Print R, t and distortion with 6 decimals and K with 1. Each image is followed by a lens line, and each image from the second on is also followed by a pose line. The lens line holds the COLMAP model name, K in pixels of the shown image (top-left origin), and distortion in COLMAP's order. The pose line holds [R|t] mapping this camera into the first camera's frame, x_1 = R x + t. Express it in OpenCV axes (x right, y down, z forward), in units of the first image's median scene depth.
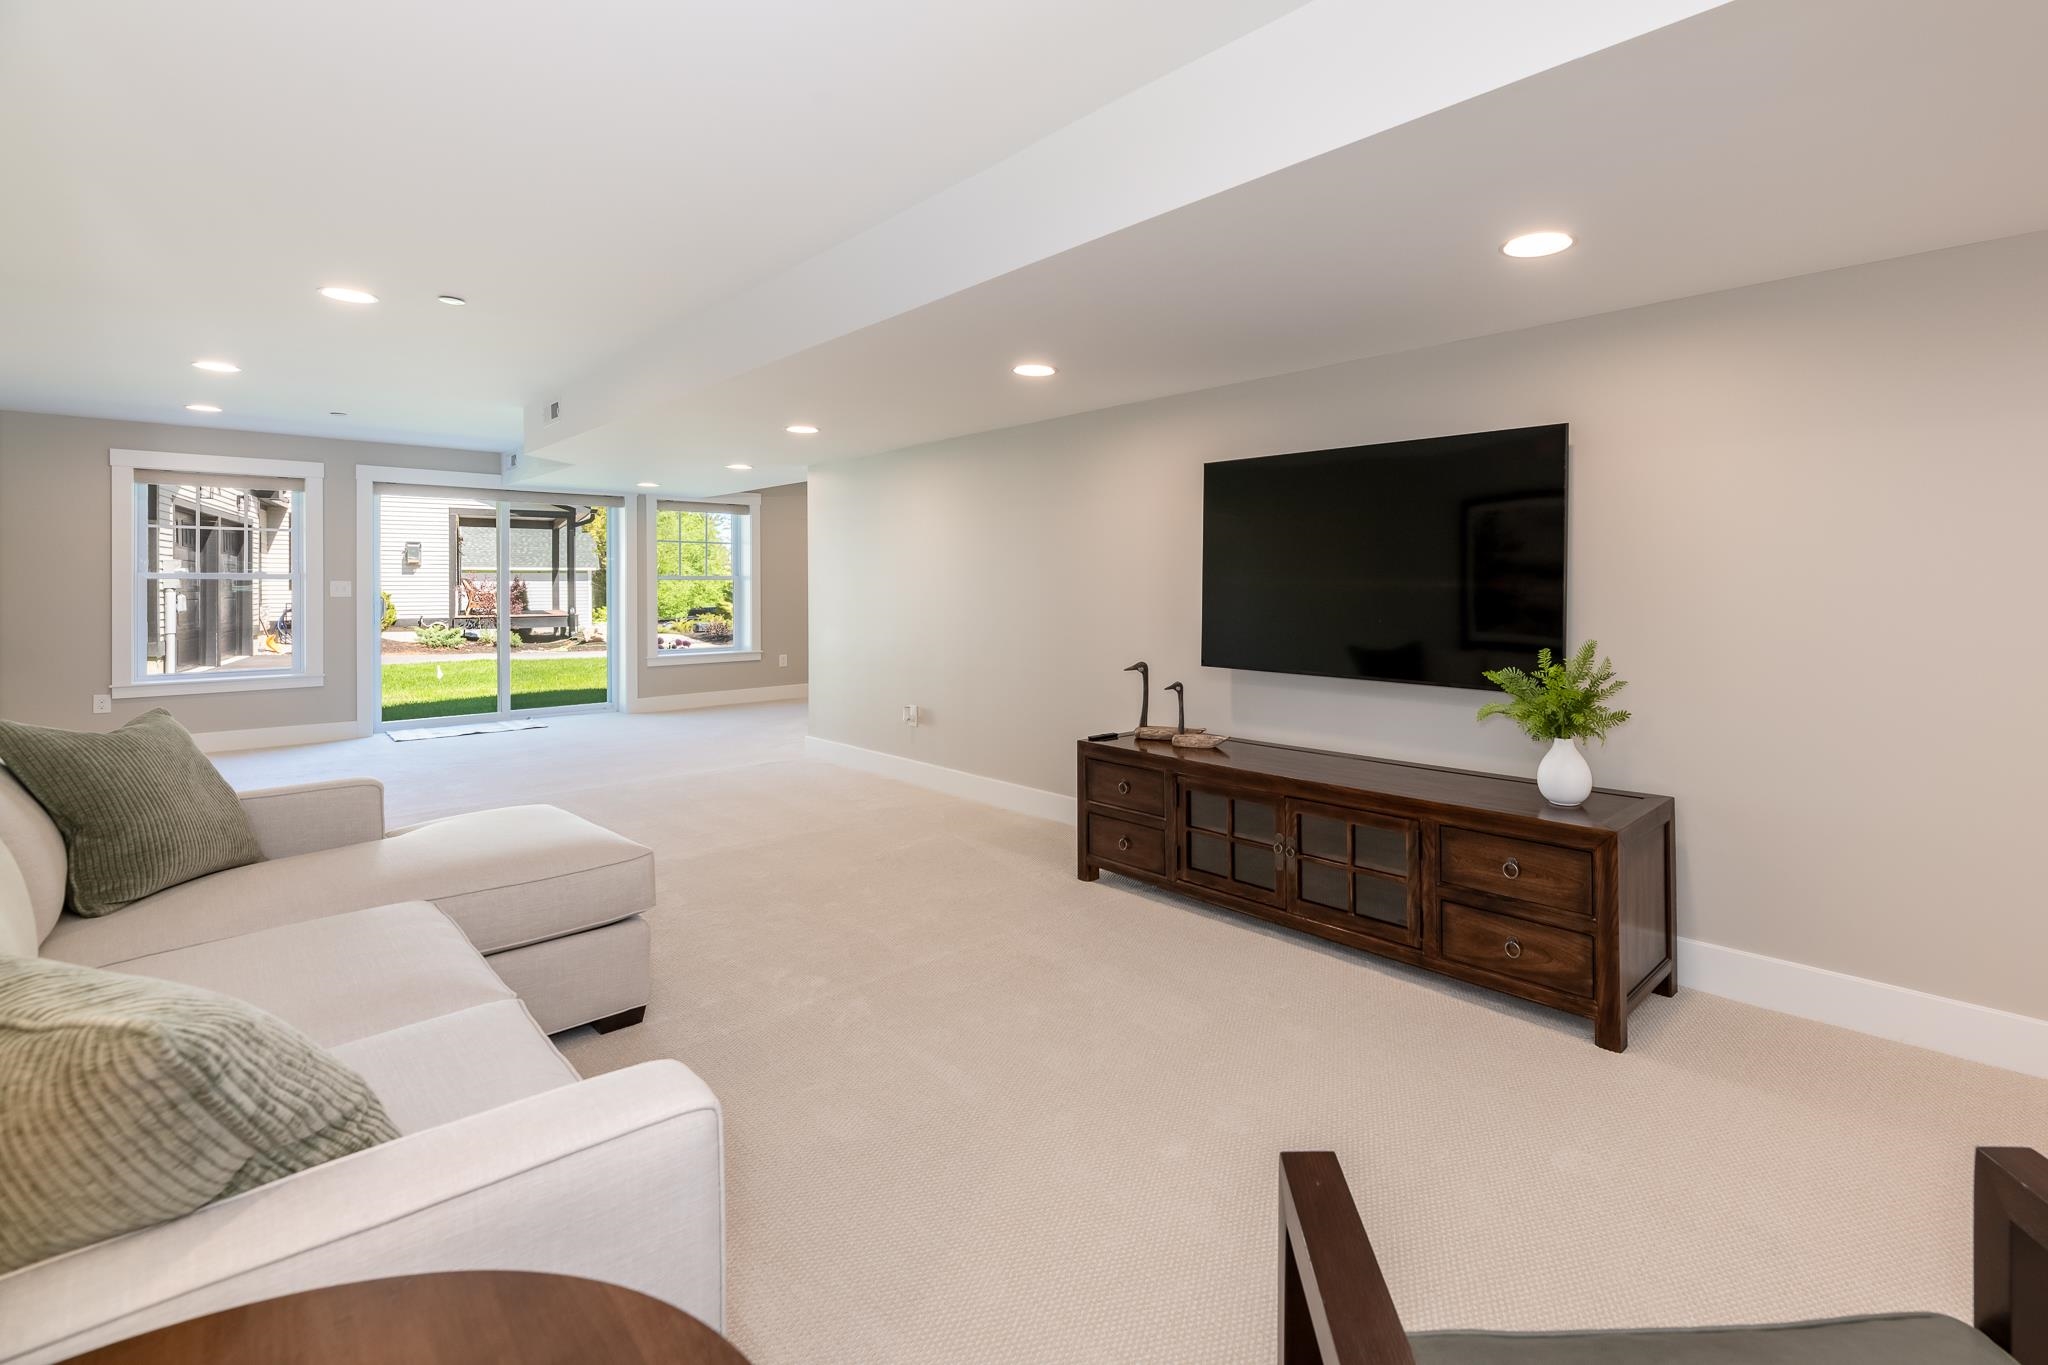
lens RADIAL K [[880.2, 0, 1120.8], [0, 880.2, 585.2], [0, 0, 1]] dist [0.000299, -0.000244]
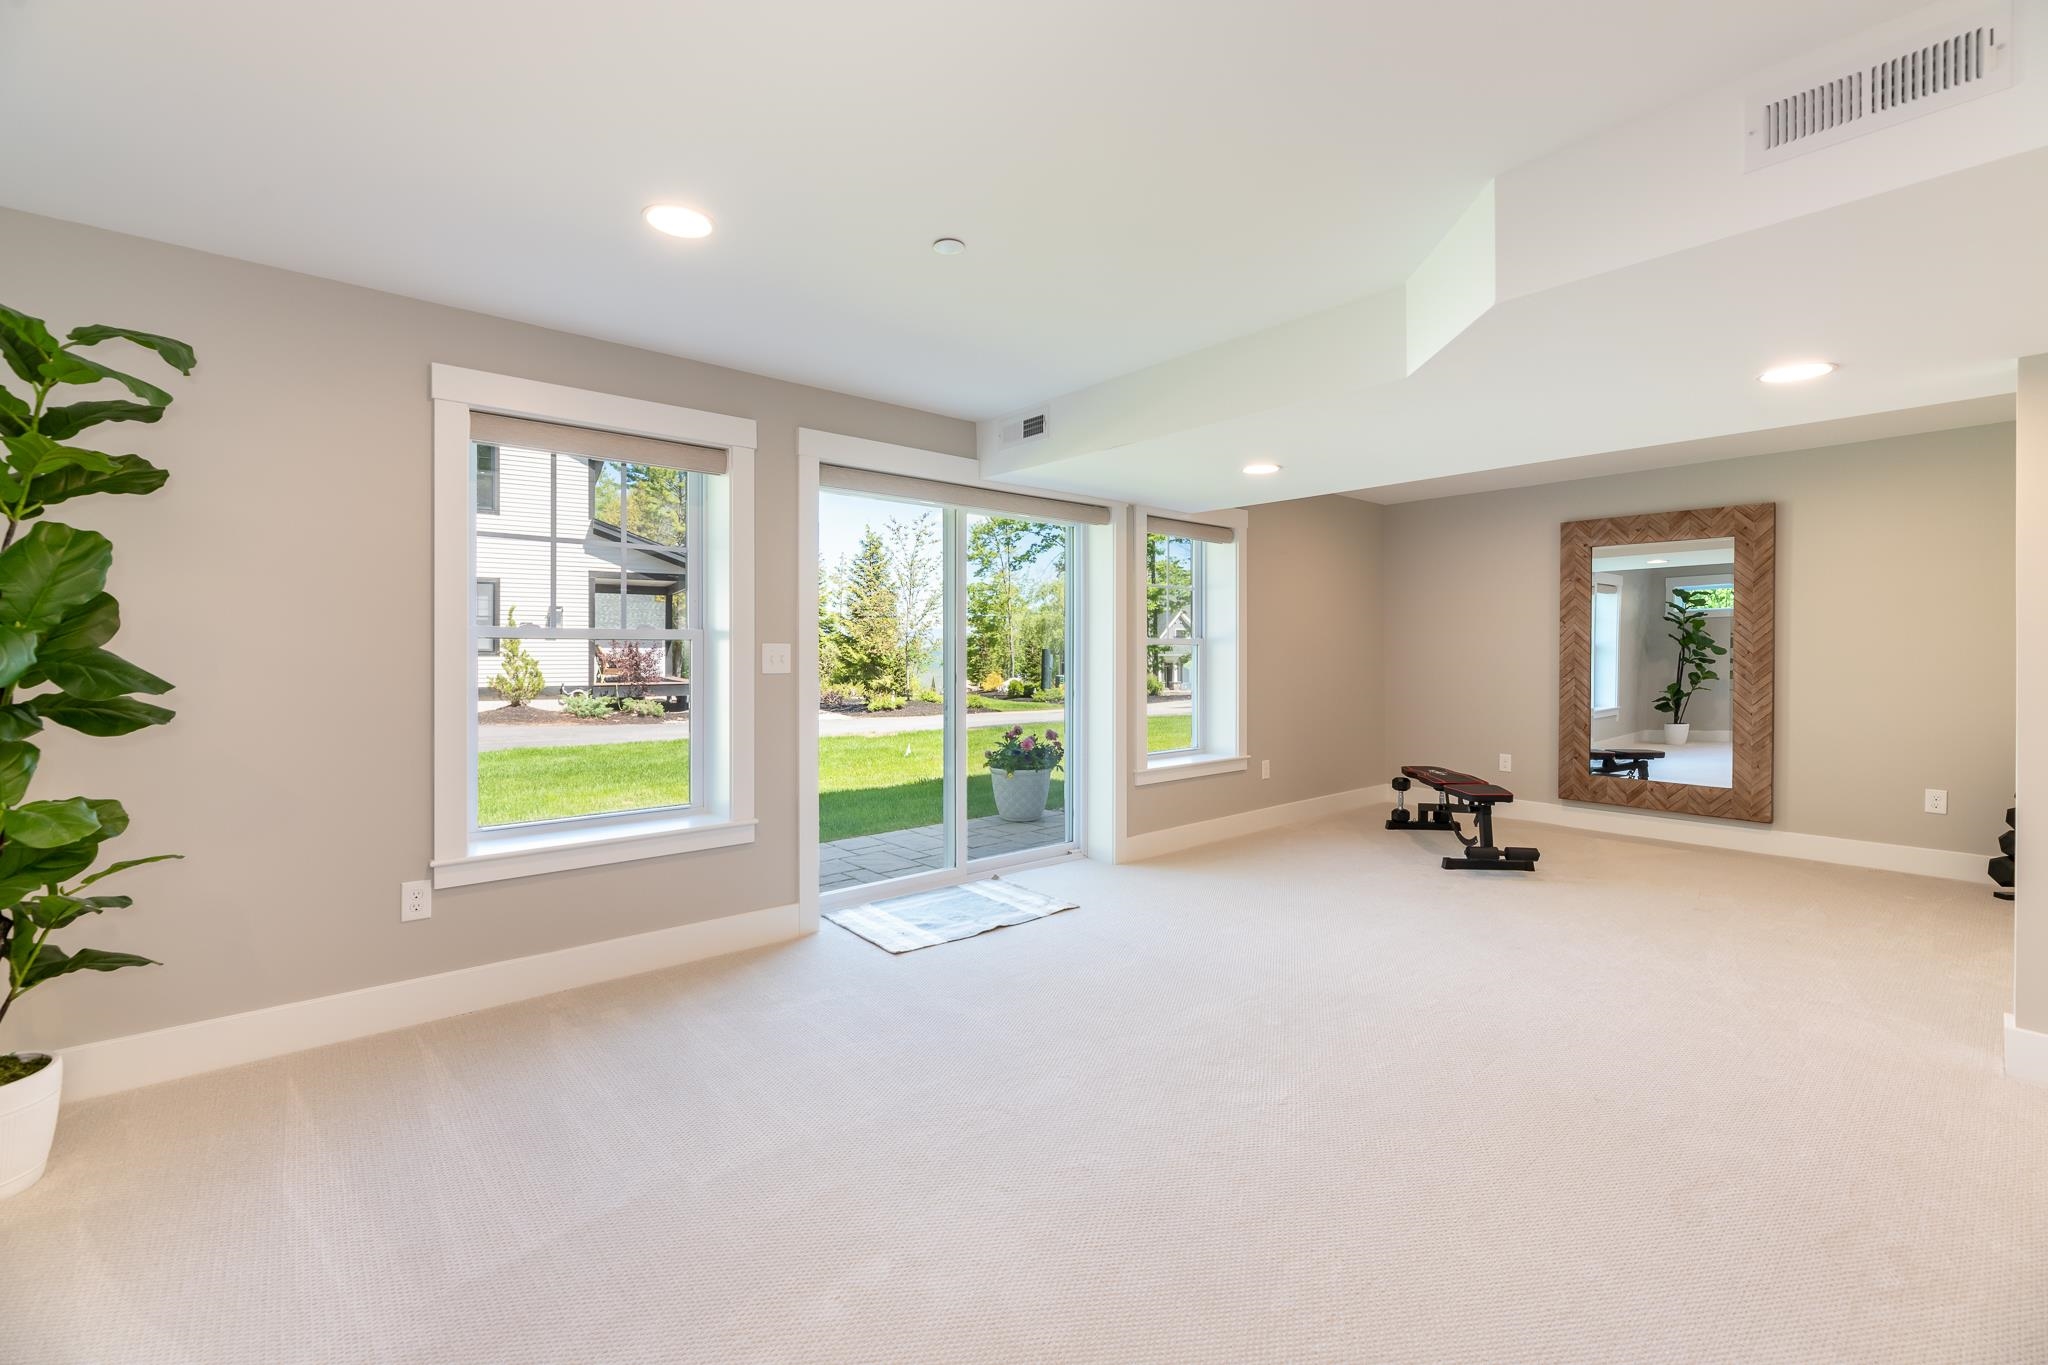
lens RADIAL K [[844.1, 0, 1028.8], [0, 844.1, 653.1], [0, 0, 1]] dist [0.000220, 0.000027]
pose [[0.993756, 0.002216, -0.111553, -0.245753], [-0.002178, 0.999998, 0.000457, 0.000174], [0.111554, -0.000211, 0.993758, 0.184404]]
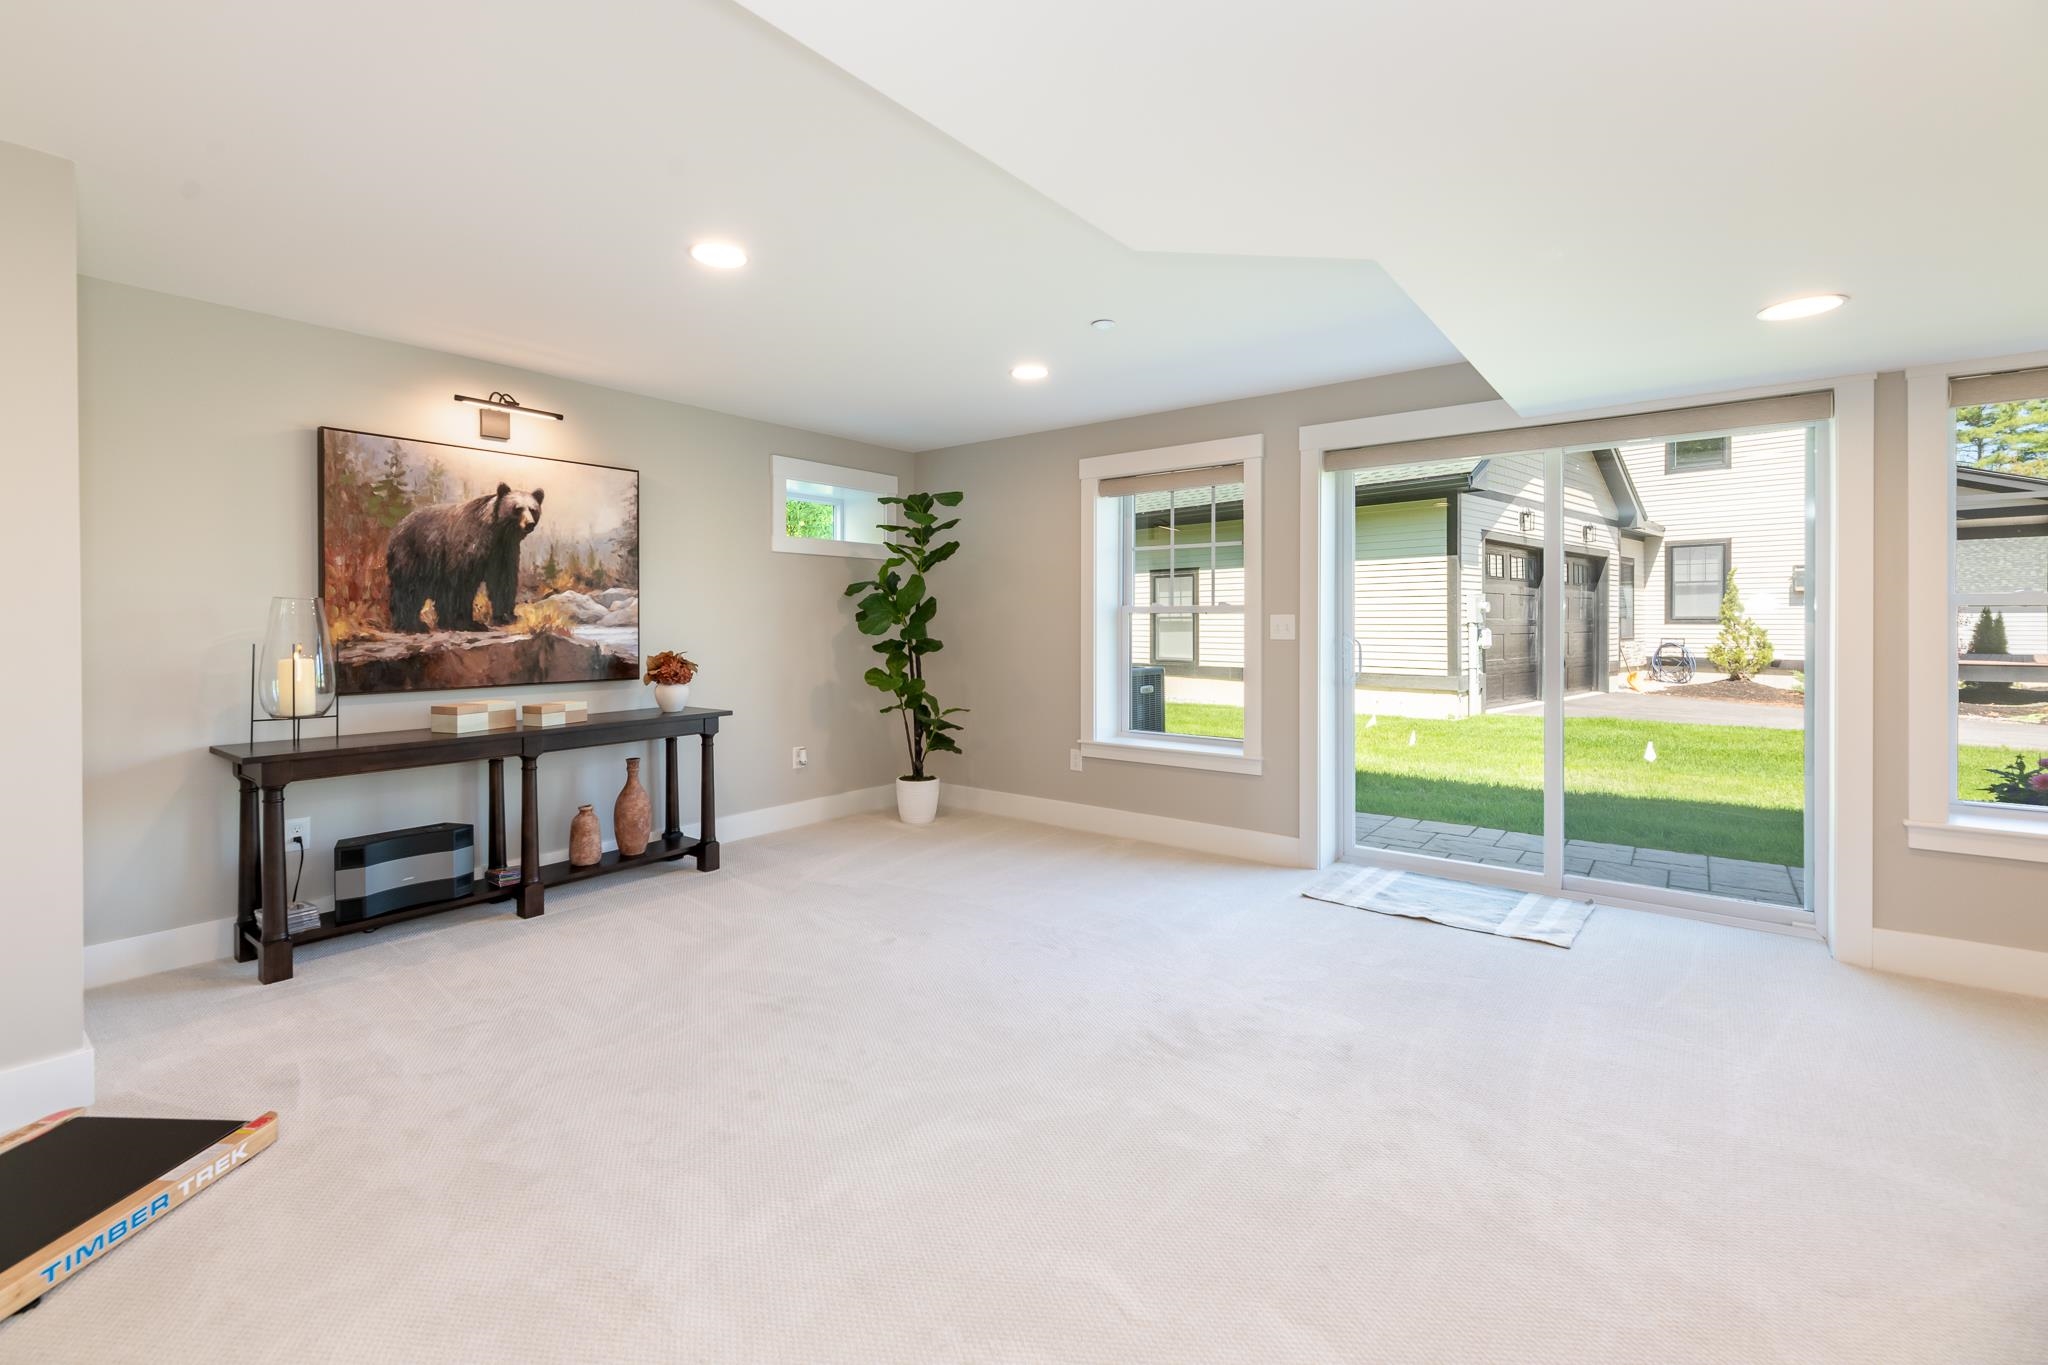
lens RADIAL K [[883.6, 0, 1023.9], [0, 883.6, 627.8], [0, 0, 1]] dist [-0.000310, -0.000048]
pose [[0.106311, 0.009491, -0.994288, -0.098343], [0.000825, 0.999953, 0.009633, -0.000560], [0.994333, -0.001844, 0.106298, 0.271121]]
